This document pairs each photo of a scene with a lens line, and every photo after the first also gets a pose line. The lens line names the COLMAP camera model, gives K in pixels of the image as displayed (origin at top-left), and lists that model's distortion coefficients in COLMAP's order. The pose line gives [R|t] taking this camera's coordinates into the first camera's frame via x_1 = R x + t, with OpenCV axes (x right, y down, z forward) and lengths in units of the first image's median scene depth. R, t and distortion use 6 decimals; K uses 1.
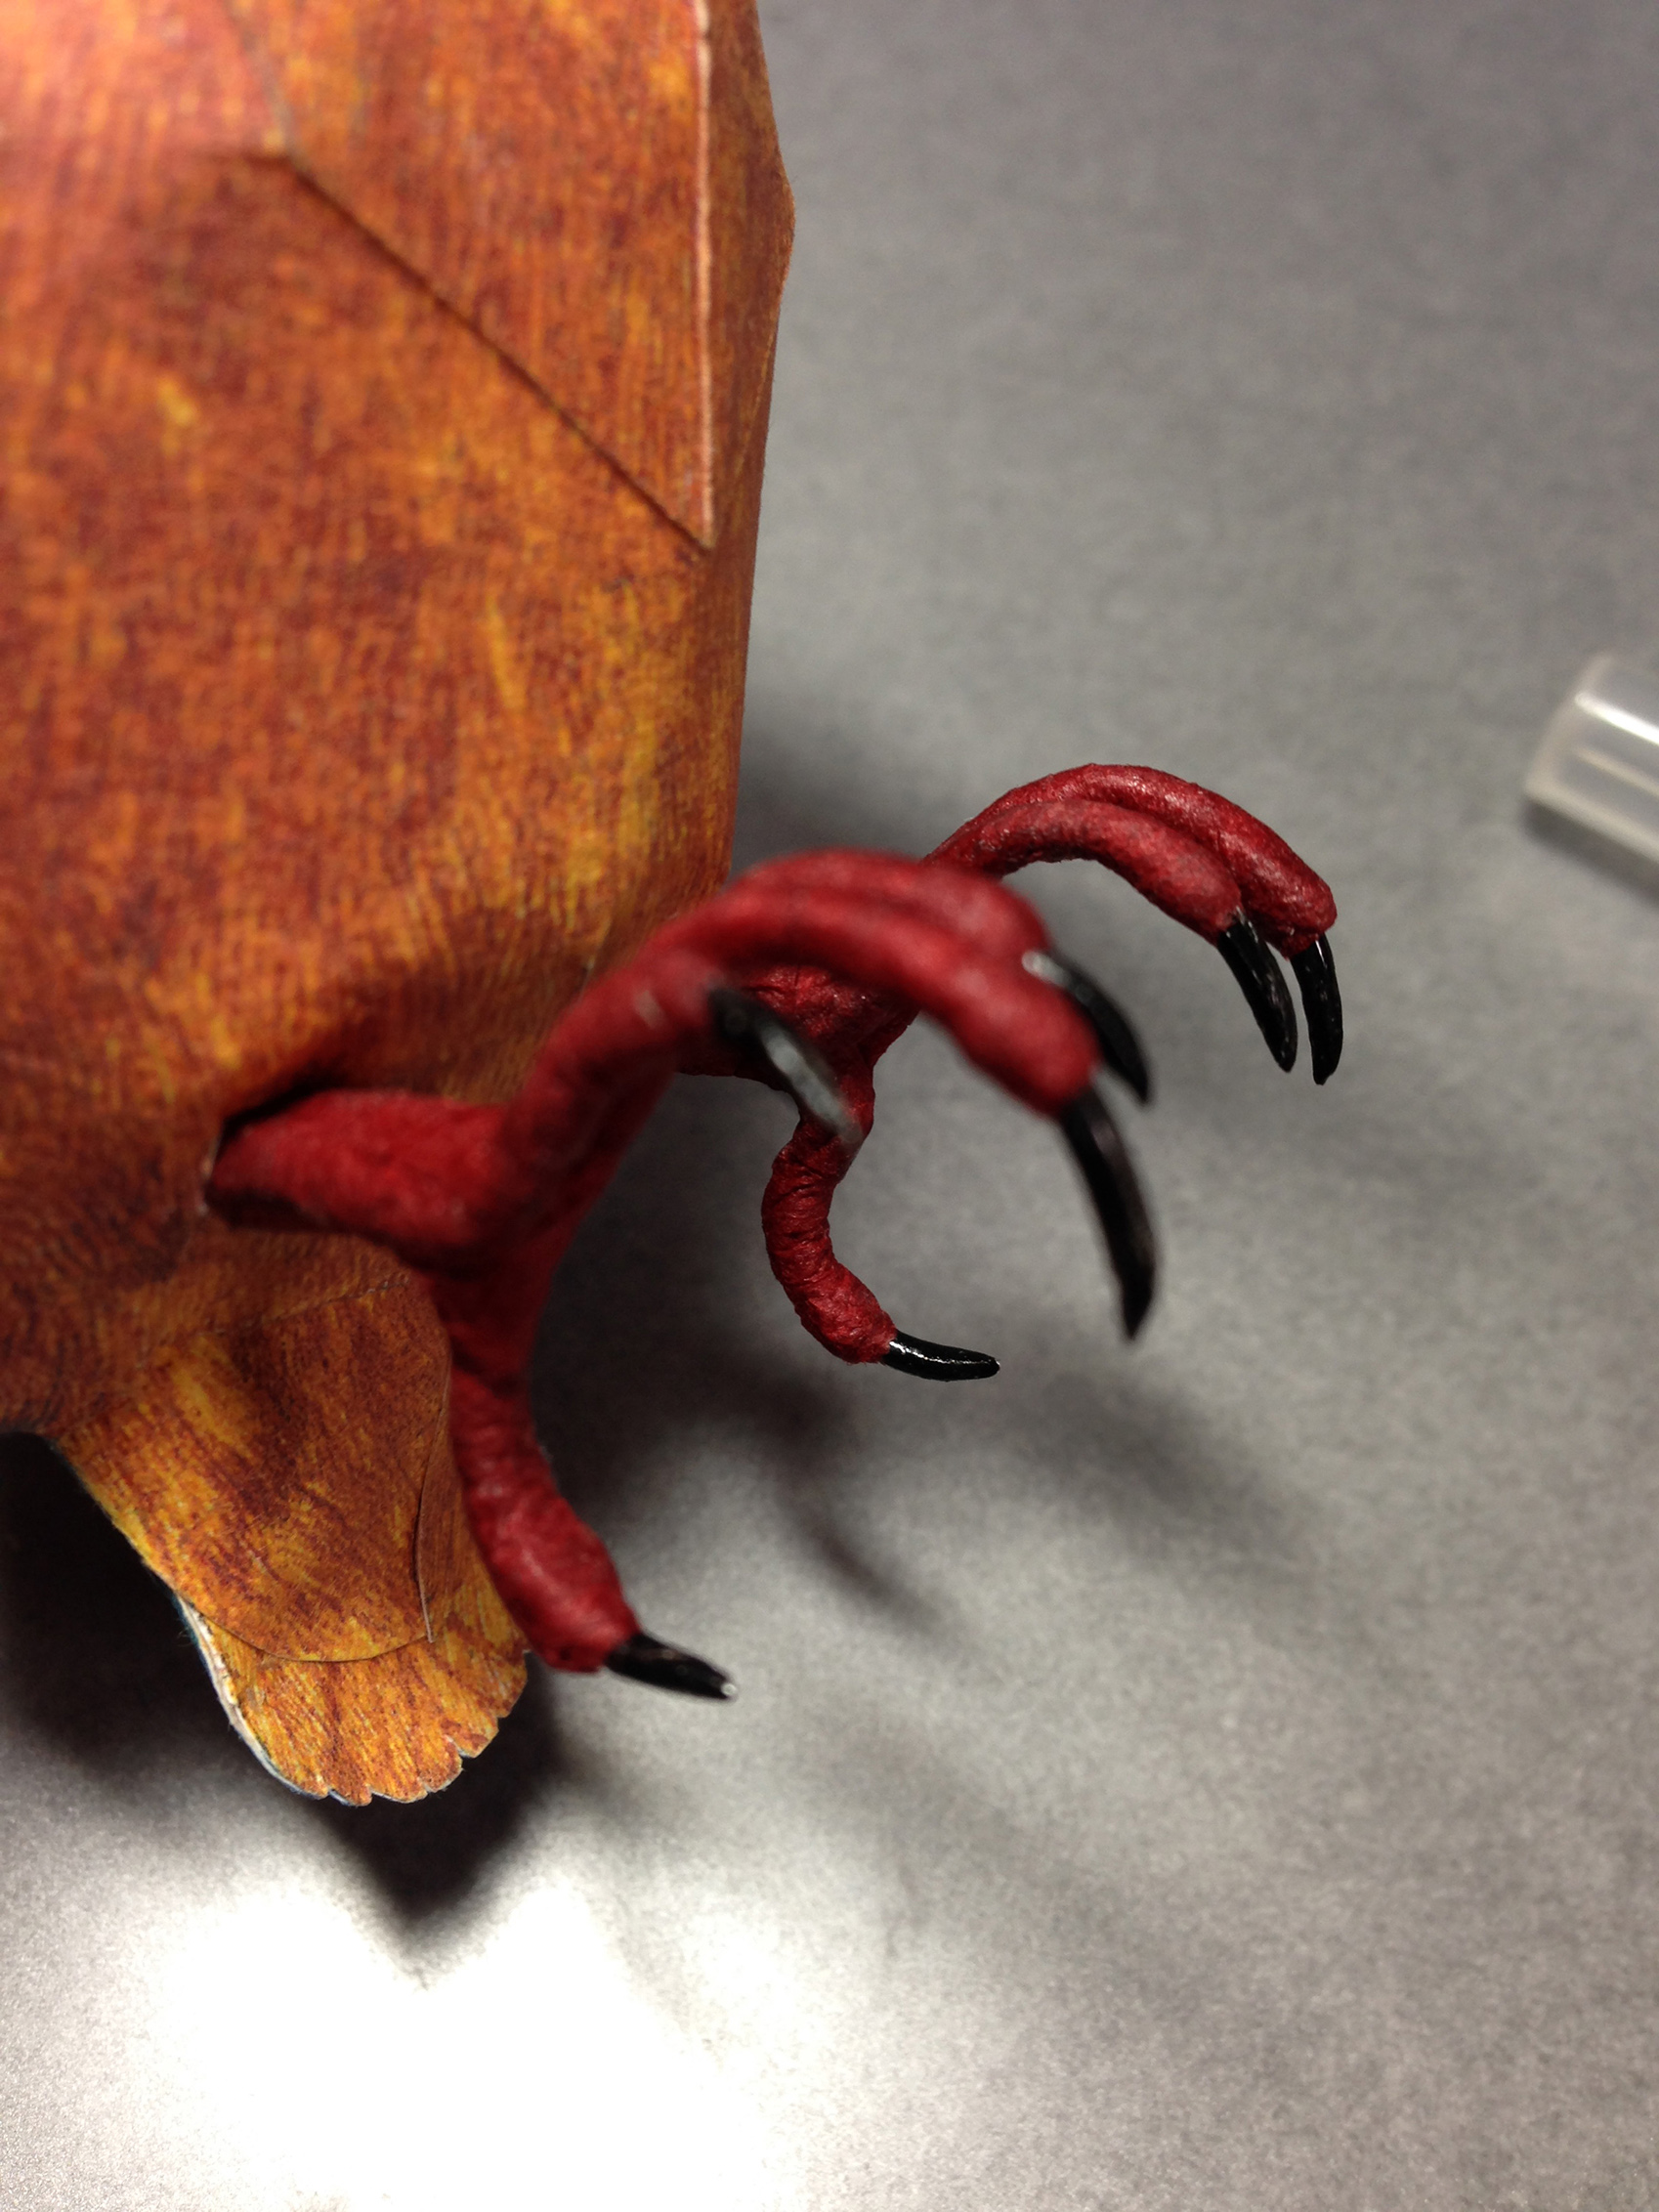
lens RADIAL K [[2133.6, 0, 823.8], [0, 2133.6, 1109.1], [0, 0, 1]] dist [0.004852, 0.000000]
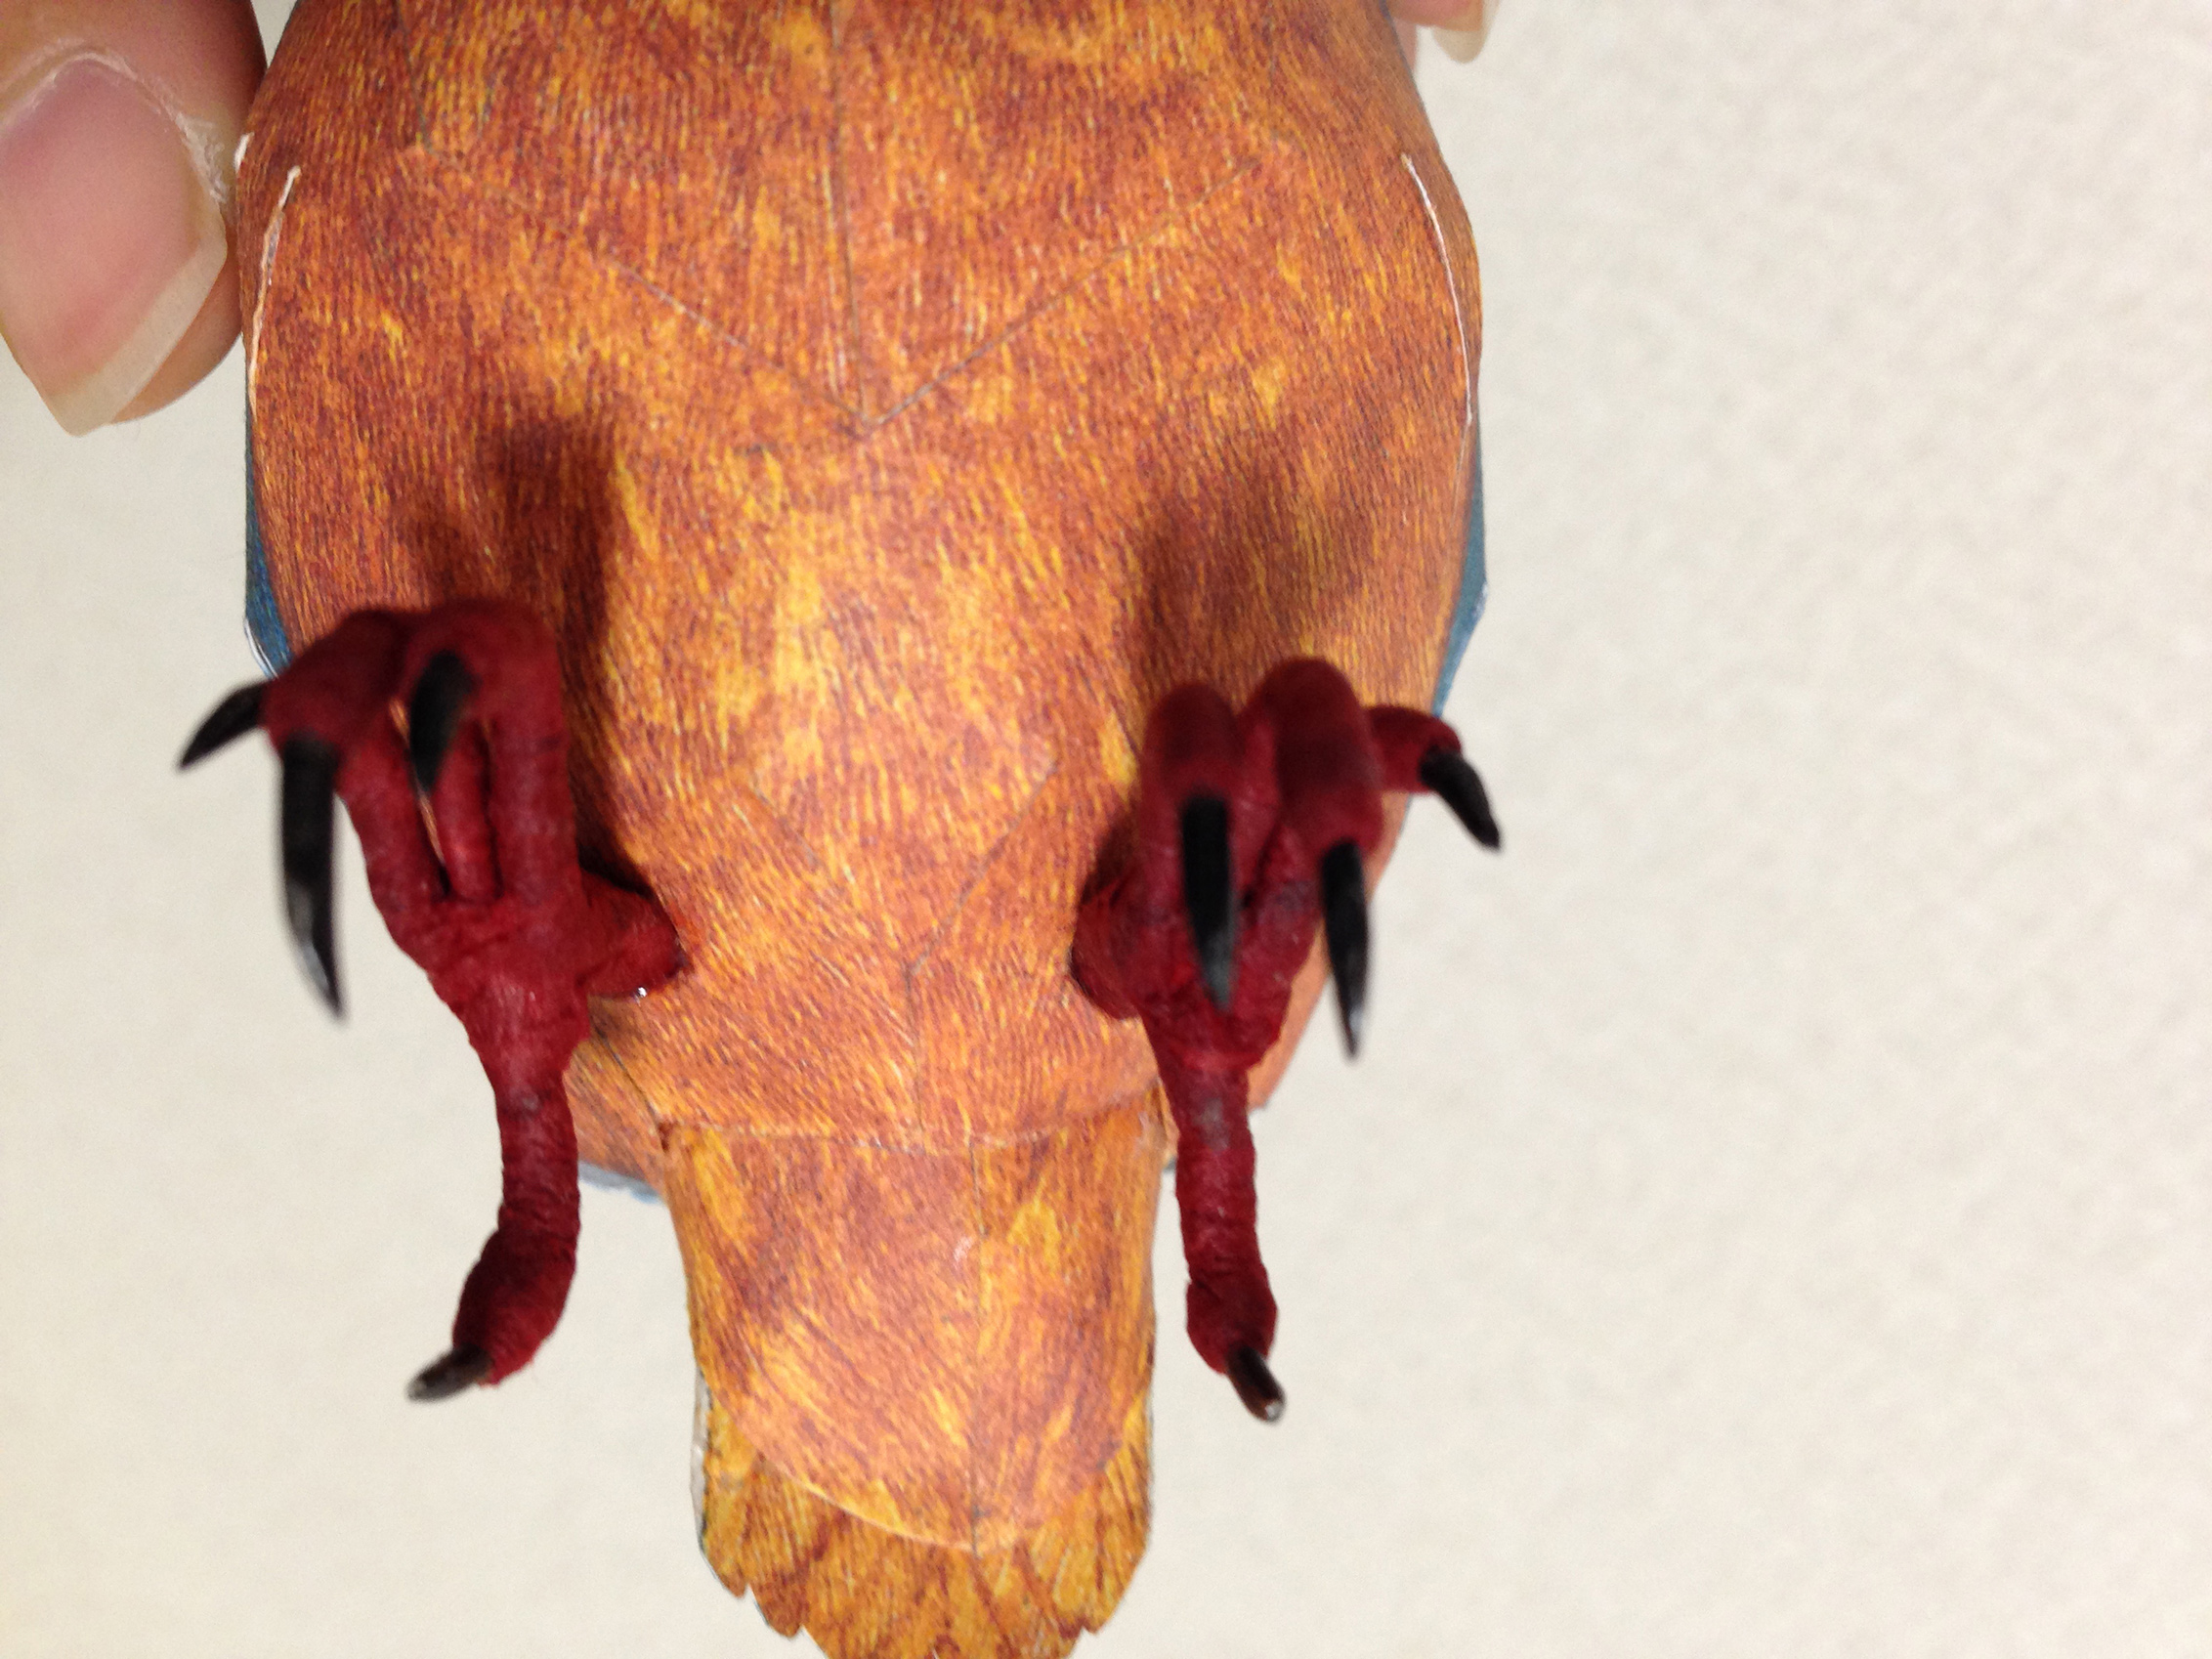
lens RADIAL K [[2133.6, 0, 1115.4], [0, 2133.6, 831.6], [0, 0, 1]] dist [0.004852, 0.000000]
pose [[0.489111, 0.020321, -0.871985, 0.999237], [-0.264334, 0.956167, -0.125987, 0.044181], [0.831203, 0.292117, 0.473043, 0.670659]]
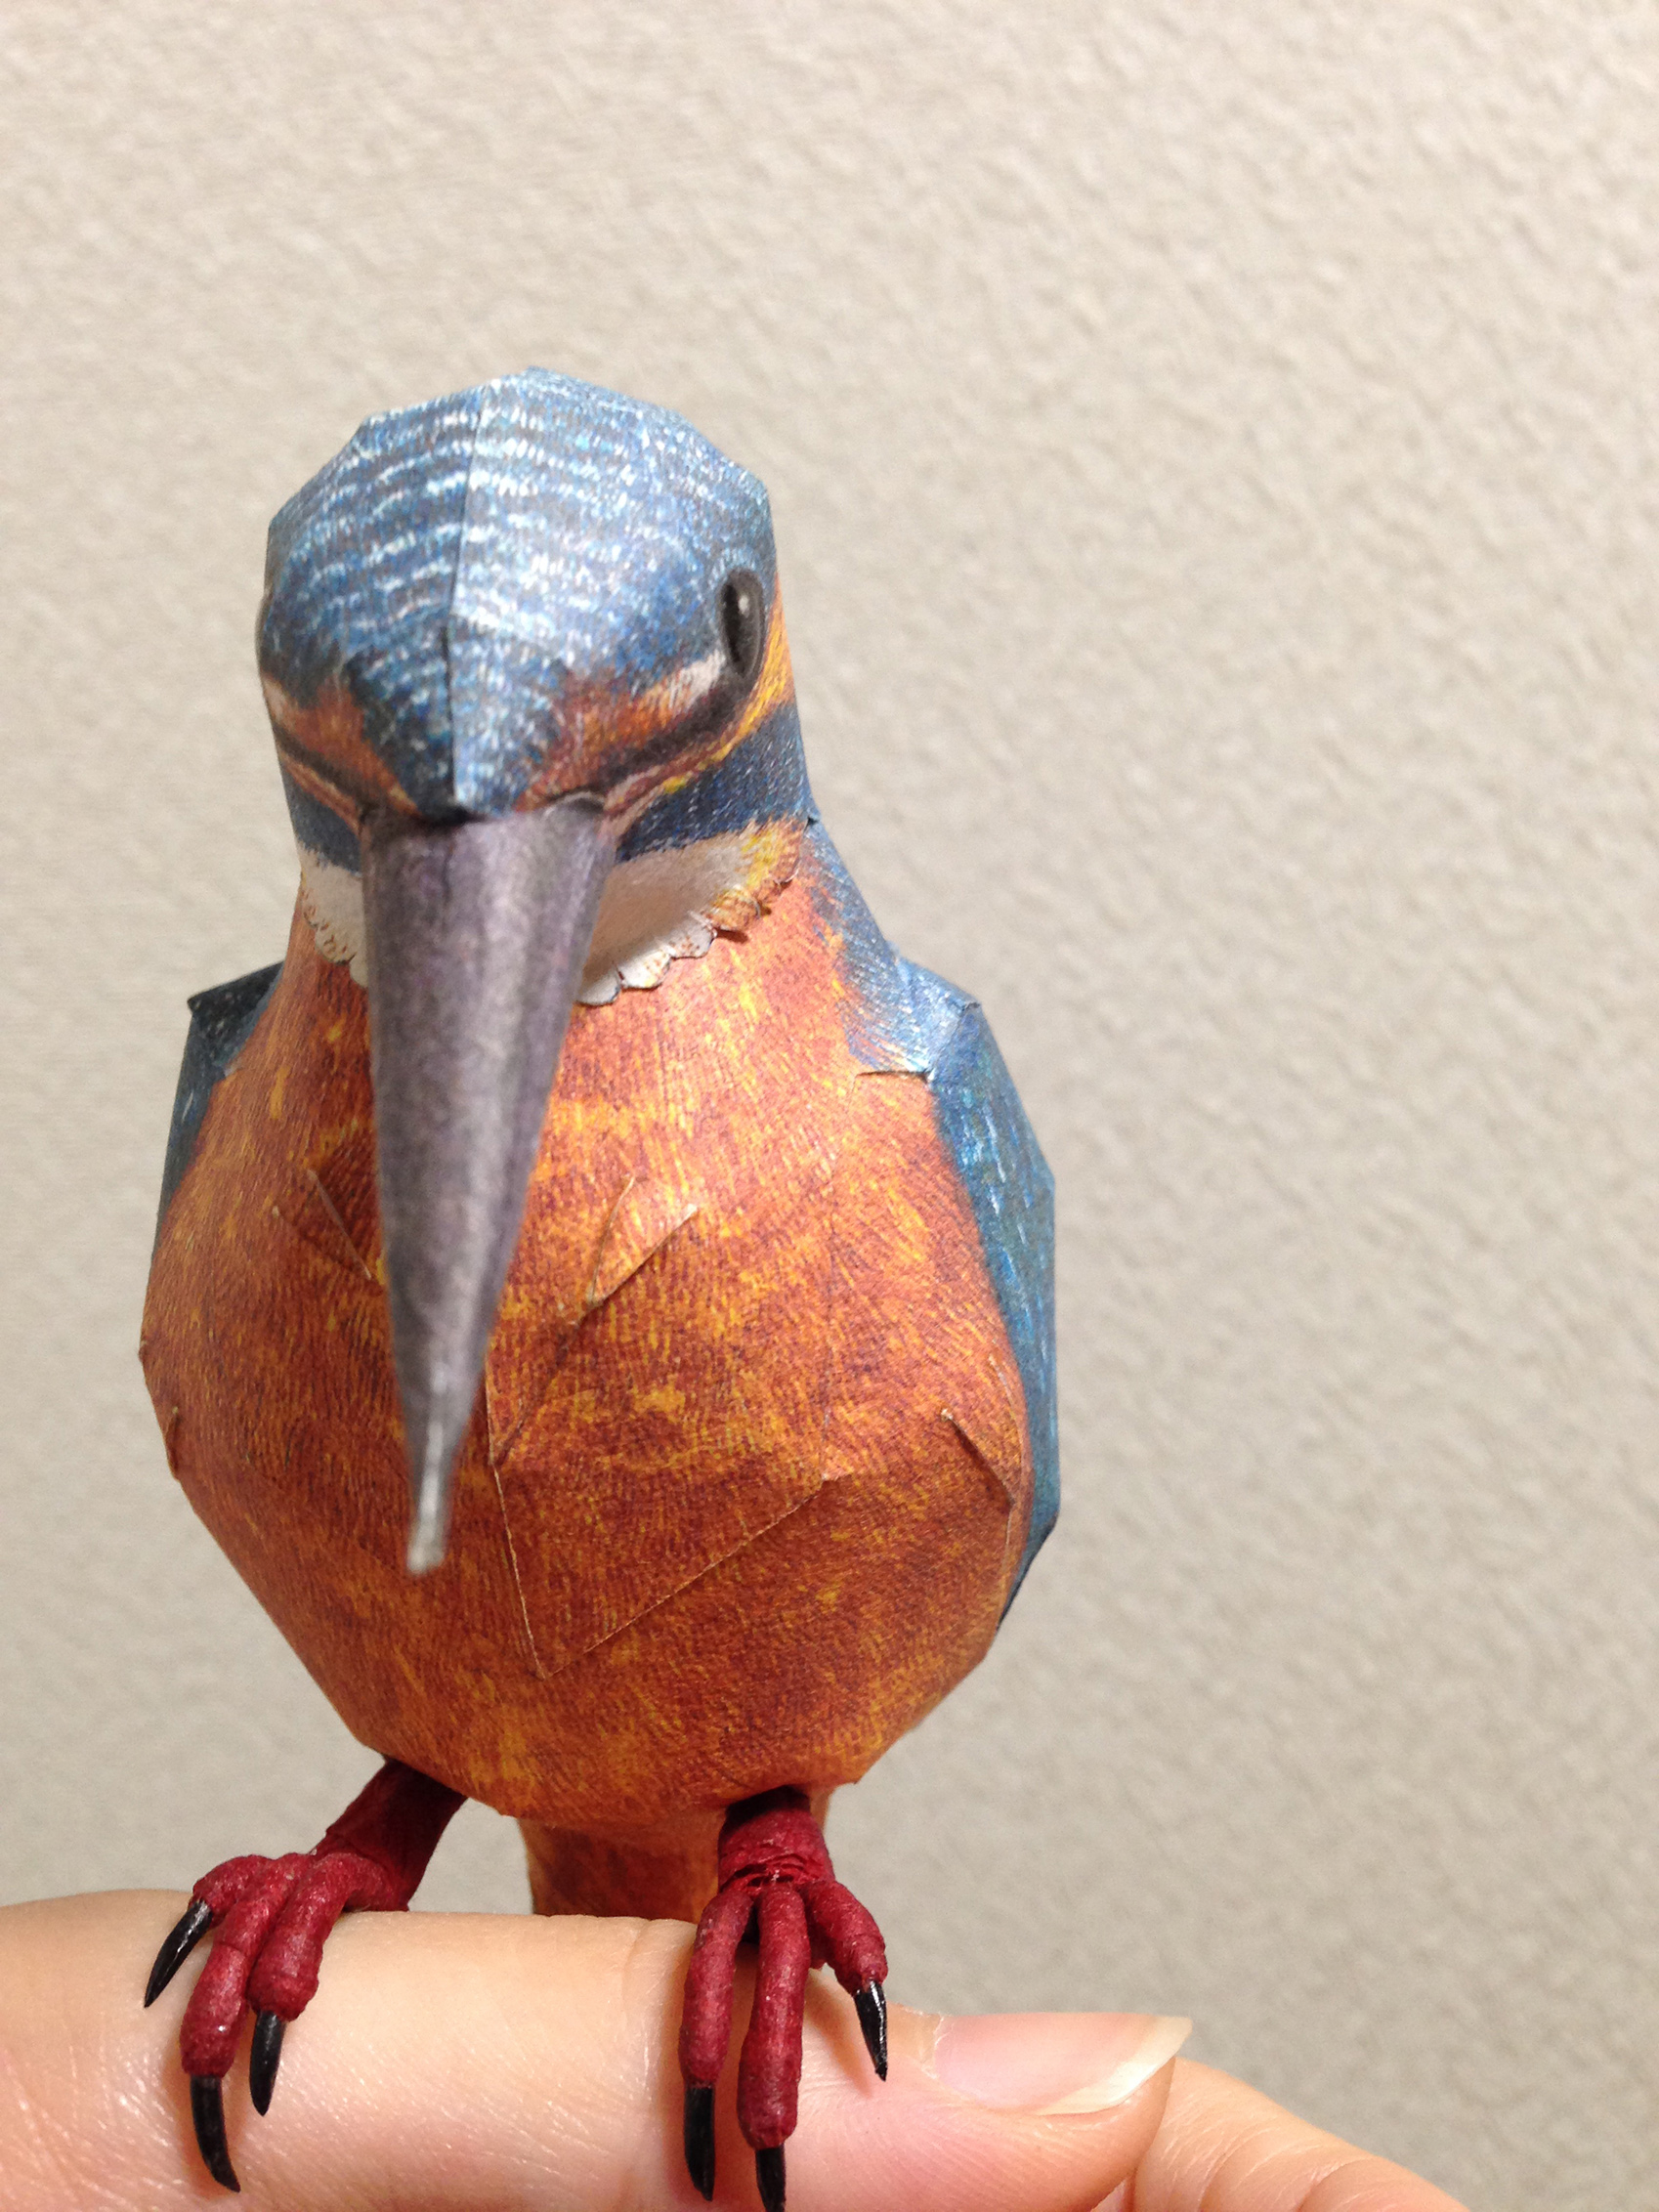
lens RADIAL K [[2133.6, 0, 820.7], [0, 2133.6, 1102.0], [0, 0, 1]] dist [0.004852, 0.000000]
pose [[0.310827, 0.434975, -0.845094, 1.275717], [-0.271958, 0.892663, 0.359432, -1.371200], [0.910728, 0.118109, 0.395759, 0.498194]]
